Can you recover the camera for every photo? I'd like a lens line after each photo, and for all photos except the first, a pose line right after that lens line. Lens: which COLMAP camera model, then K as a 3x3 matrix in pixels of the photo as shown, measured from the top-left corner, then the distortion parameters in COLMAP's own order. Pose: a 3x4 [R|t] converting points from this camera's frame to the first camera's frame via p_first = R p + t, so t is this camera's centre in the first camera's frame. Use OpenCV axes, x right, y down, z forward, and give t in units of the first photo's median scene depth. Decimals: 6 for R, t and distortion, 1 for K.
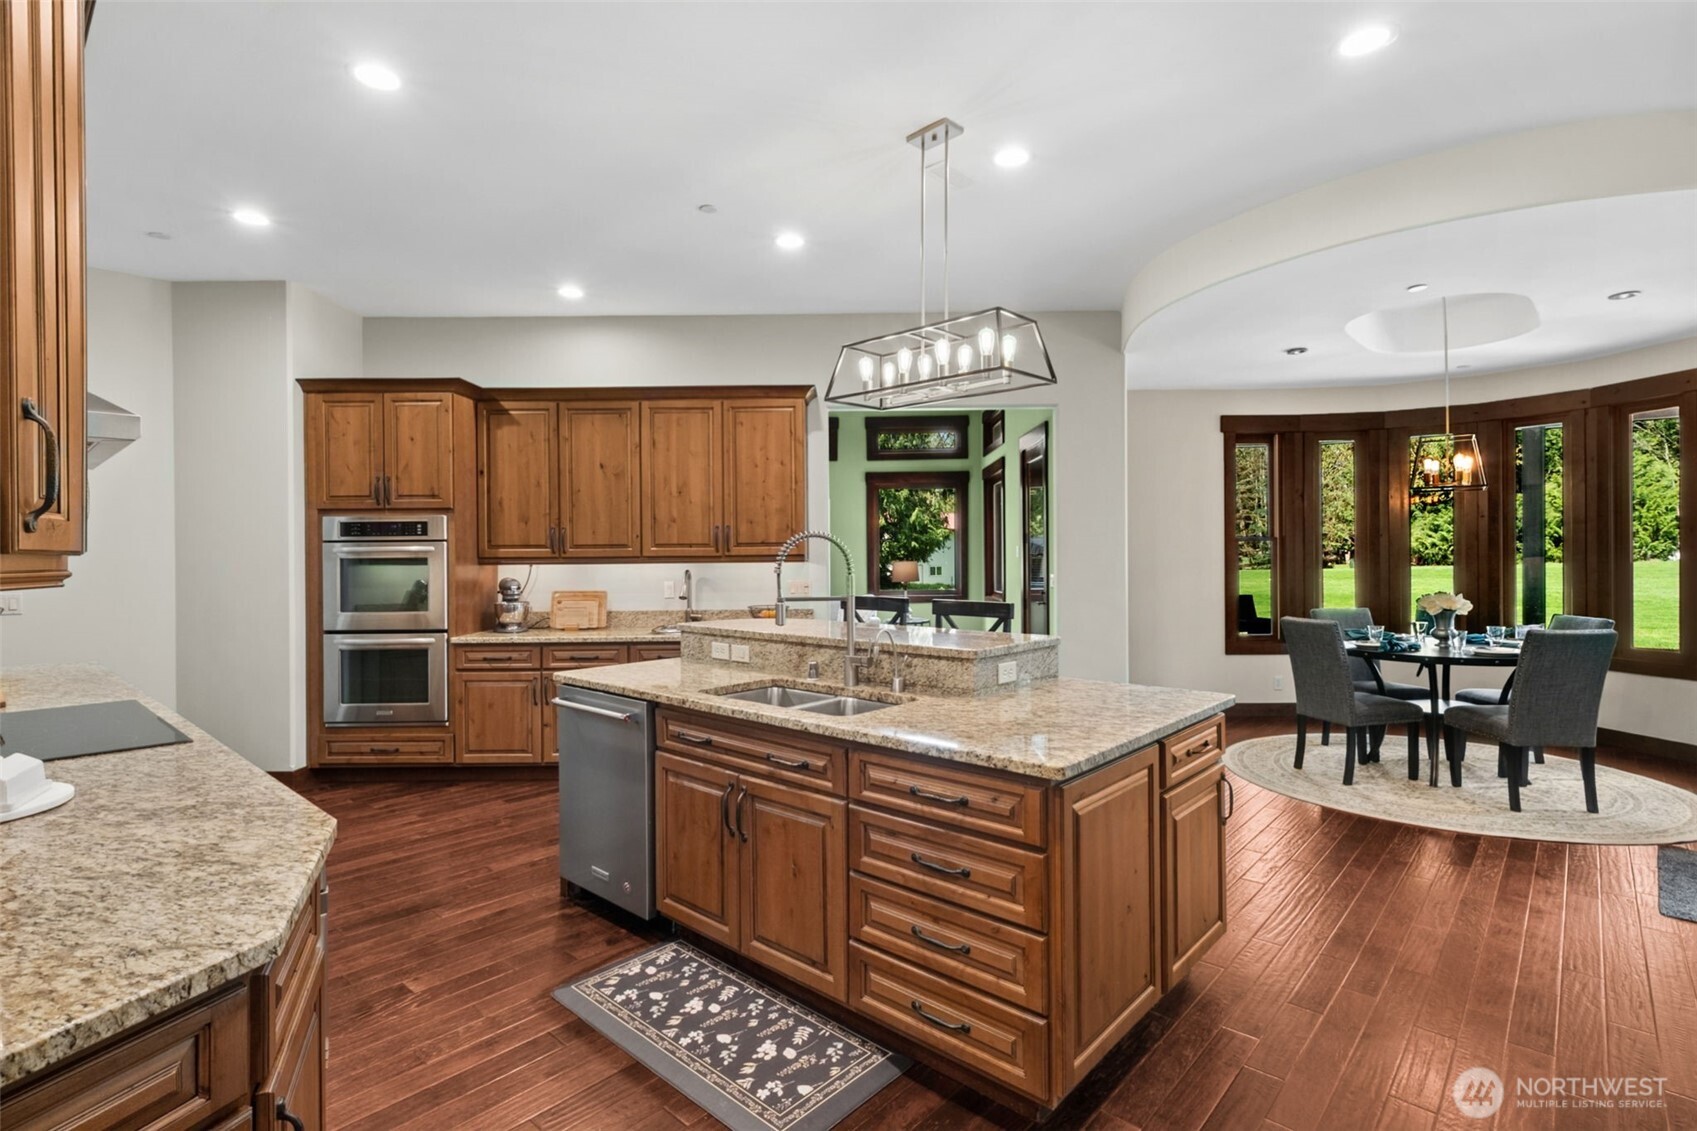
lens RADIAL K [[811.5, 0, 823.2], [0, 811.5, 561.6], [0, 0, 1]] dist [0.003001, 0.000361]
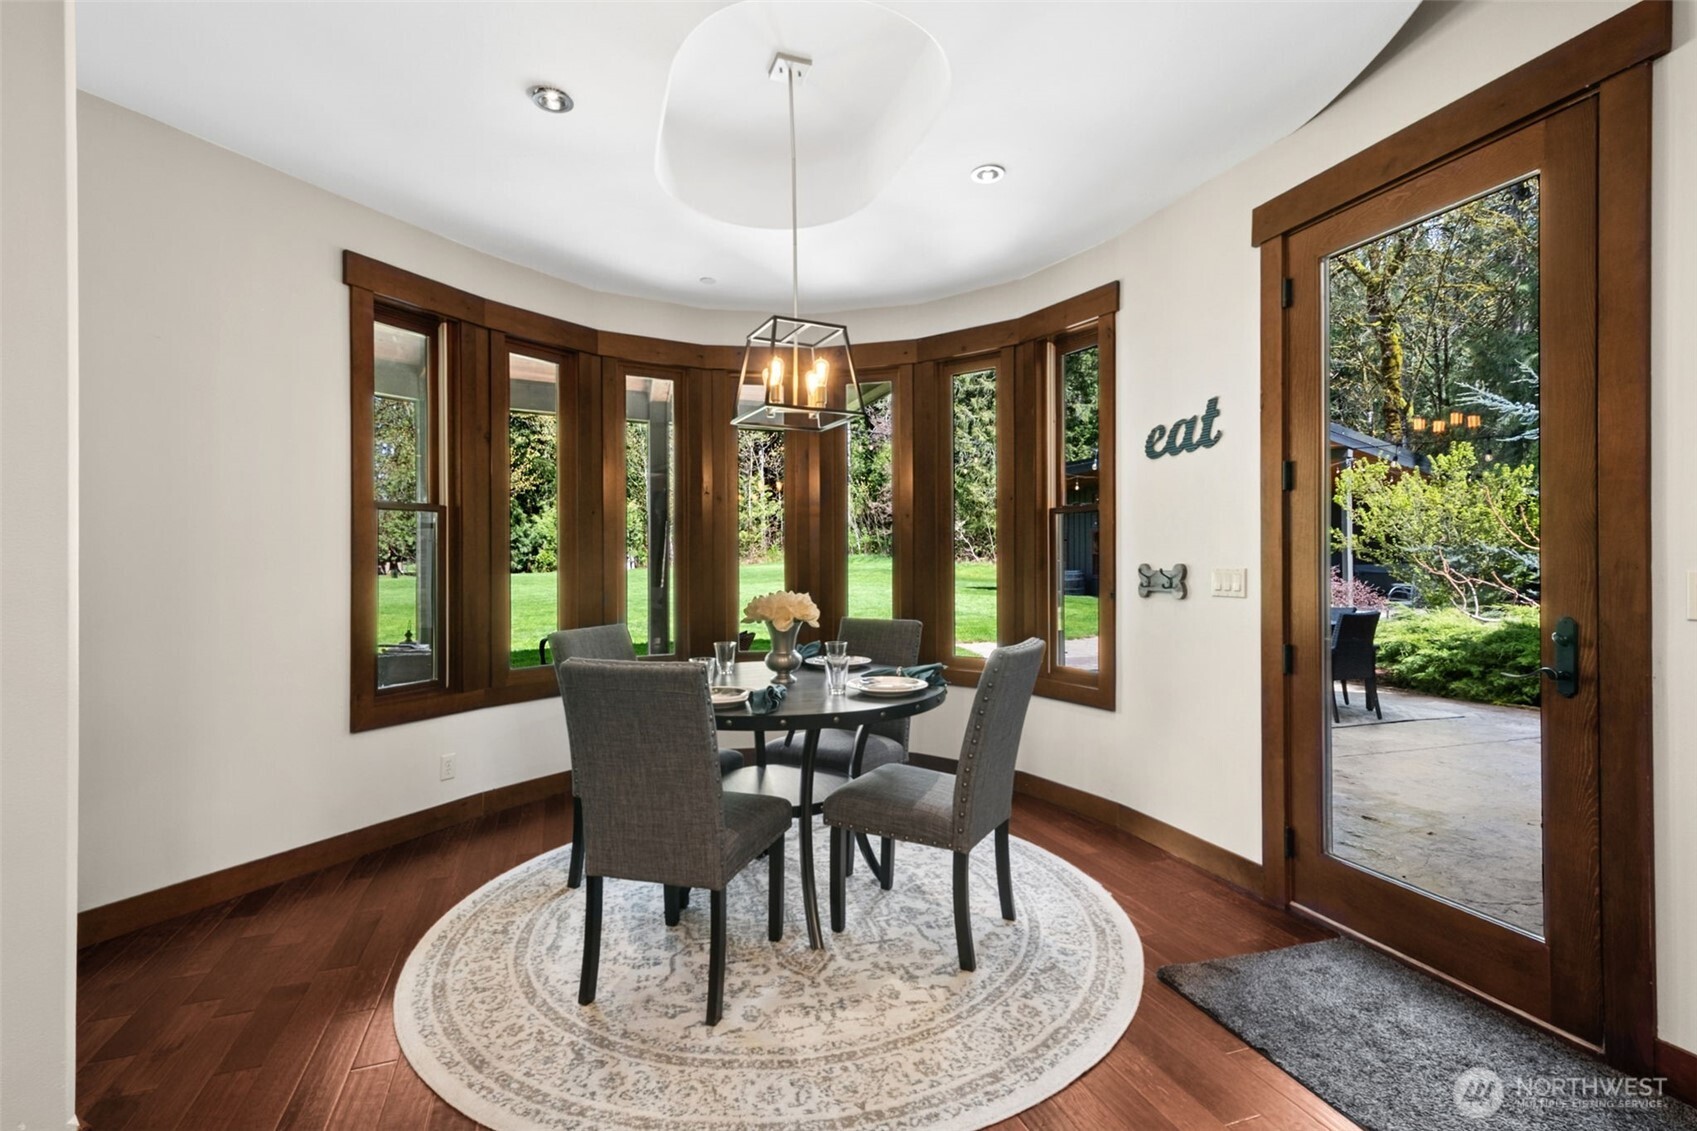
lens RADIAL K [[757.8, 0, 862.6], [0, 757.8, 562.6], [0, 0, 1]] dist [0.001474, 0.000283]
pose [[0.425068, 0.005089, 0.905147, 0.215293], [0.007440, 0.999931, -0.009116, 0.016456], [-0.905131, 0.010609, 0.425001, 0.537535]]
